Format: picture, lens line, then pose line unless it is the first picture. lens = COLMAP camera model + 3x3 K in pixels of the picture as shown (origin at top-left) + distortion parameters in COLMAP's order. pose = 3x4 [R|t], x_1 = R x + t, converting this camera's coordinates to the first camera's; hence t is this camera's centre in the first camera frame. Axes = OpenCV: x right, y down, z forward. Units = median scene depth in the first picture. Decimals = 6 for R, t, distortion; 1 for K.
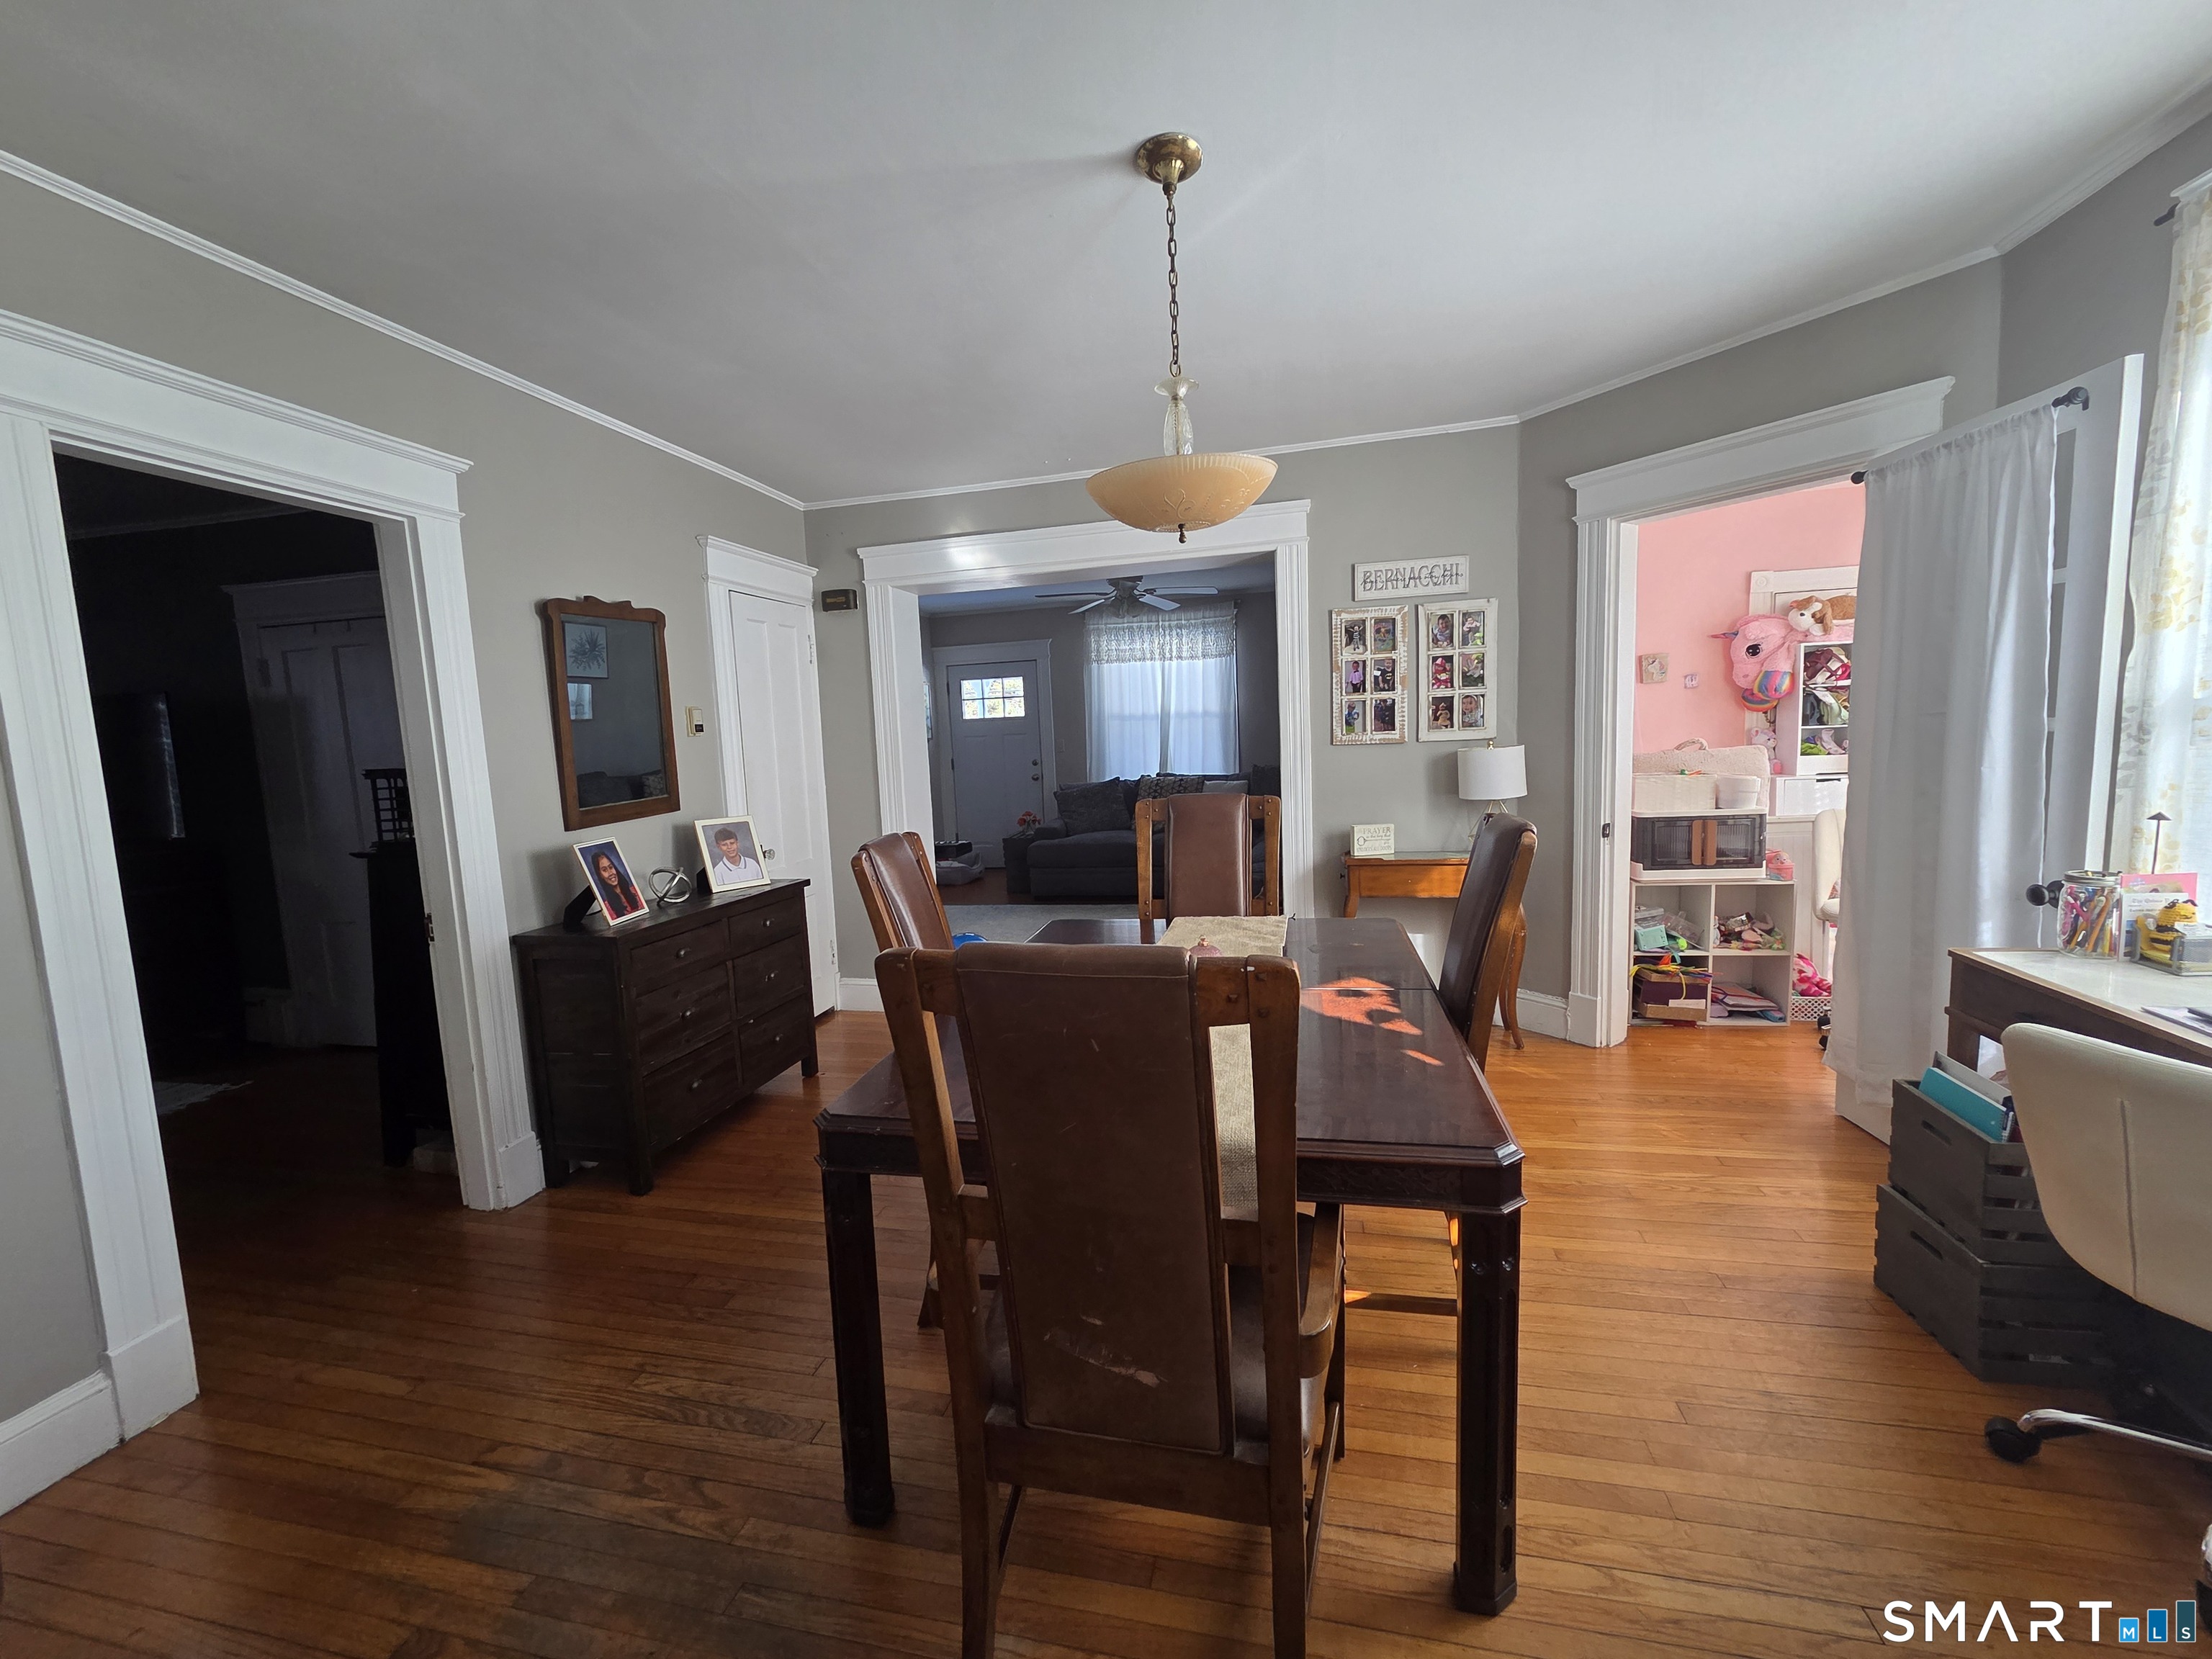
lens RADIAL K [[910.7, 0, 1095.7], [0, 910.7, 830.0], [0, 0, 1]] dist [-0.000615, 0.000003]
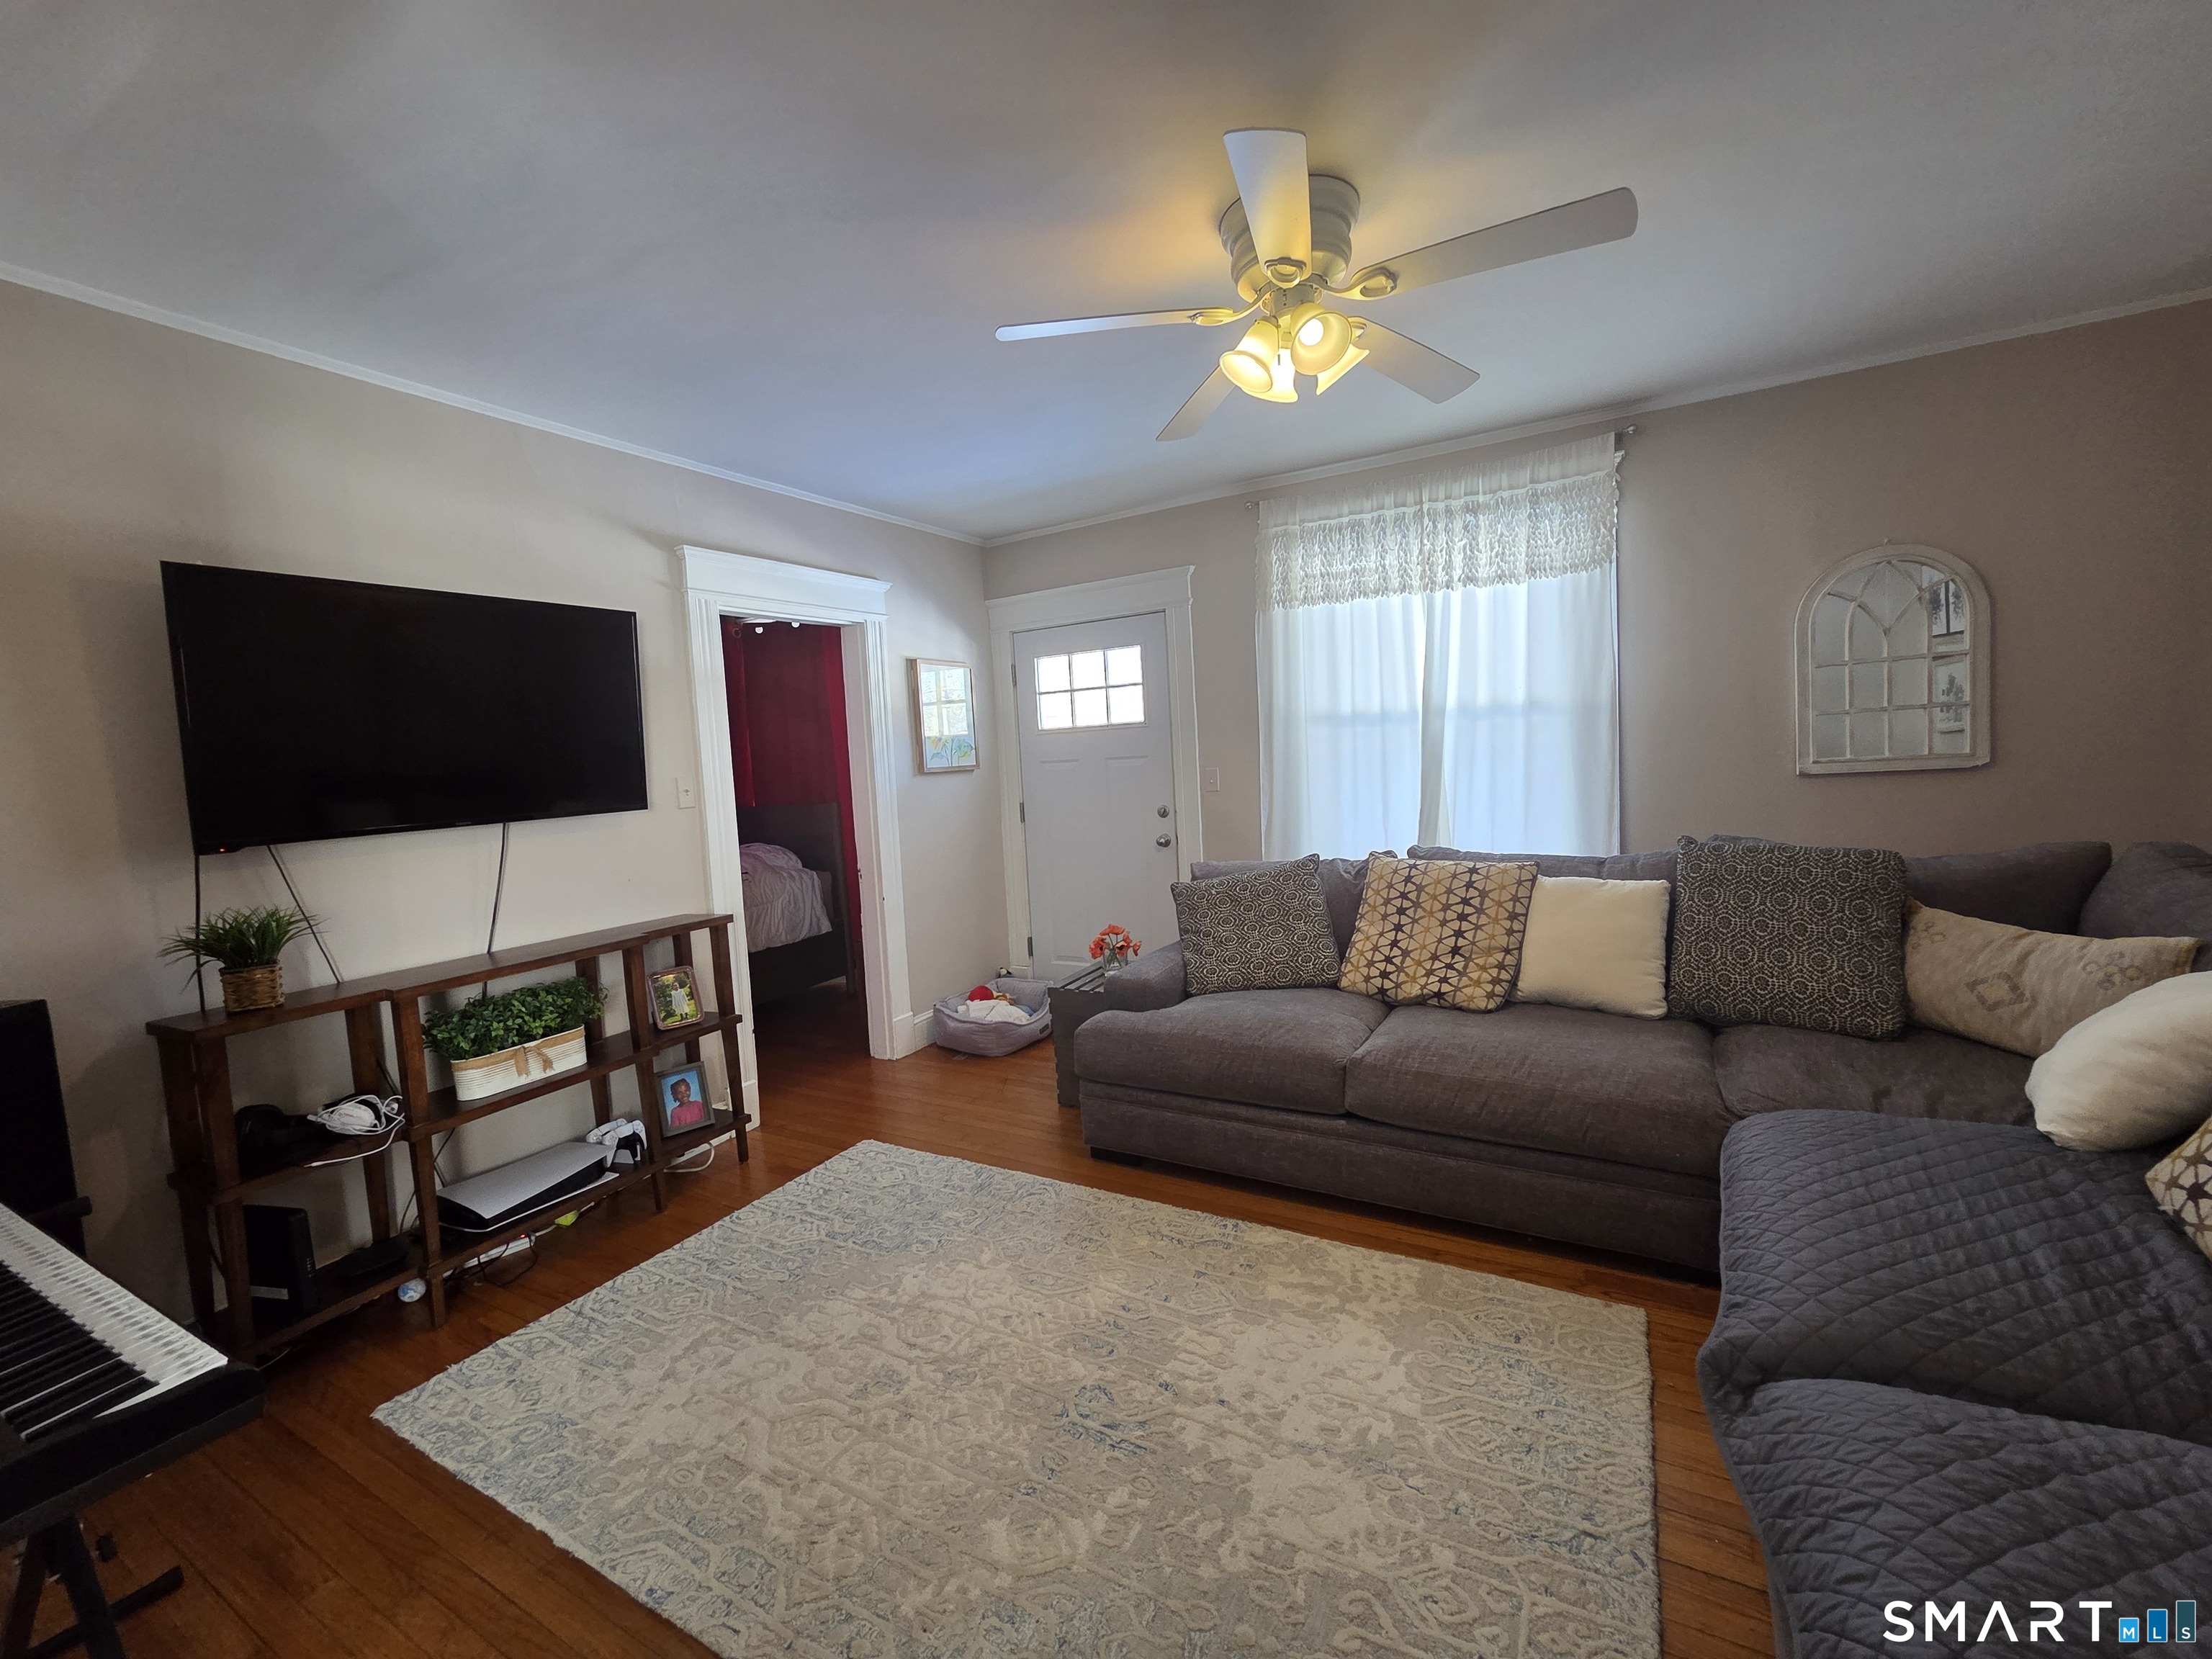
lens RADIAL K [[910.7, 0, 1104.7], [0, 910.7, 820.3], [0, 0, 1]] dist [-0.000615, 0.000003]
pose [[0.957733, 0.015008, -0.287268, 0.050796], [-0.023162, 0.999419, -0.025005, -0.058858], [0.286726, 0.030602, 0.957524, 0.528995]]
